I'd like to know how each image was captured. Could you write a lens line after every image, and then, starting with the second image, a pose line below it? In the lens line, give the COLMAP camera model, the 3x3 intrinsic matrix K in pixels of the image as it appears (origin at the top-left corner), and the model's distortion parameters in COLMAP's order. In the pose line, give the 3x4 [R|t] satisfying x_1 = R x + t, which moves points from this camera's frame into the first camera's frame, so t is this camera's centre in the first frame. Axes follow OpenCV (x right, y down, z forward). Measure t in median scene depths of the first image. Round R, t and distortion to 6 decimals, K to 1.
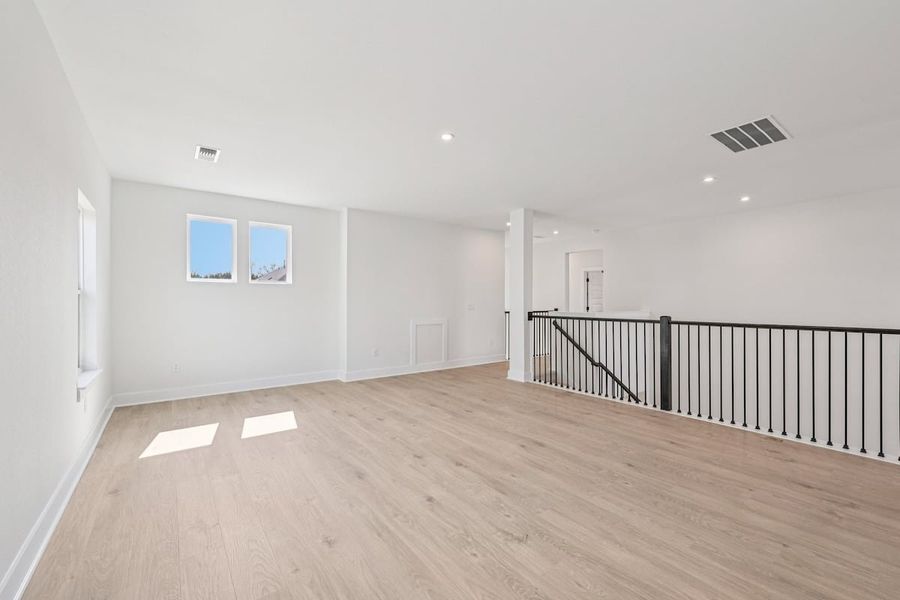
lens RADIAL K [[377.2, 0, 449.9], [0, 377.2, 297.6], [0, 0, 1]] dist [-0.001989, 0.000098]
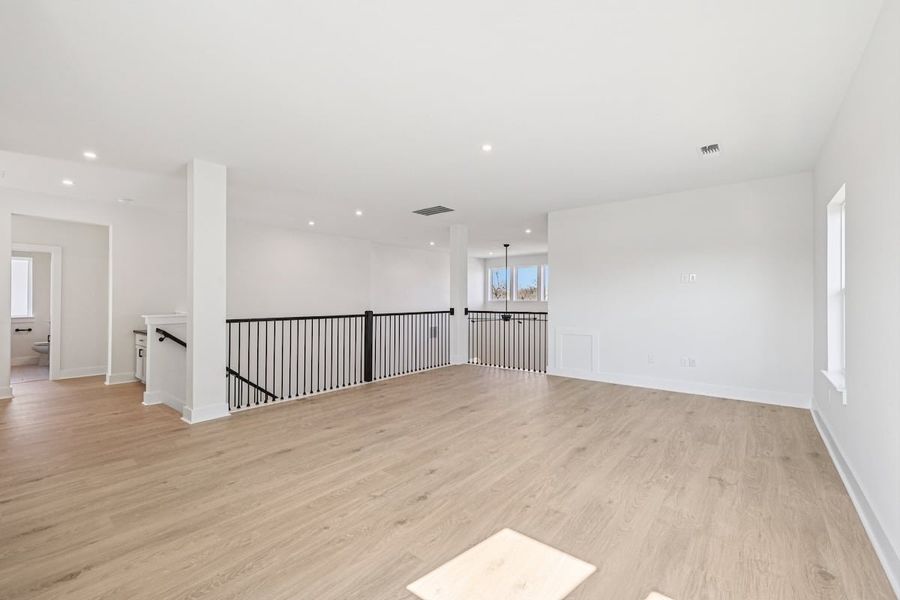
lens RADIAL K [[377.2, 0, 451.2], [0, 377.2, 298.8], [0, 0, 1]] dist [-0.001989, 0.000098]
pose [[-0.242109, 0.001797, 0.970247, -0.803463], [-0.009803, 0.999943, -0.004298, 0.009809], [-0.970200, -0.010551, -0.242077, 1.059531]]
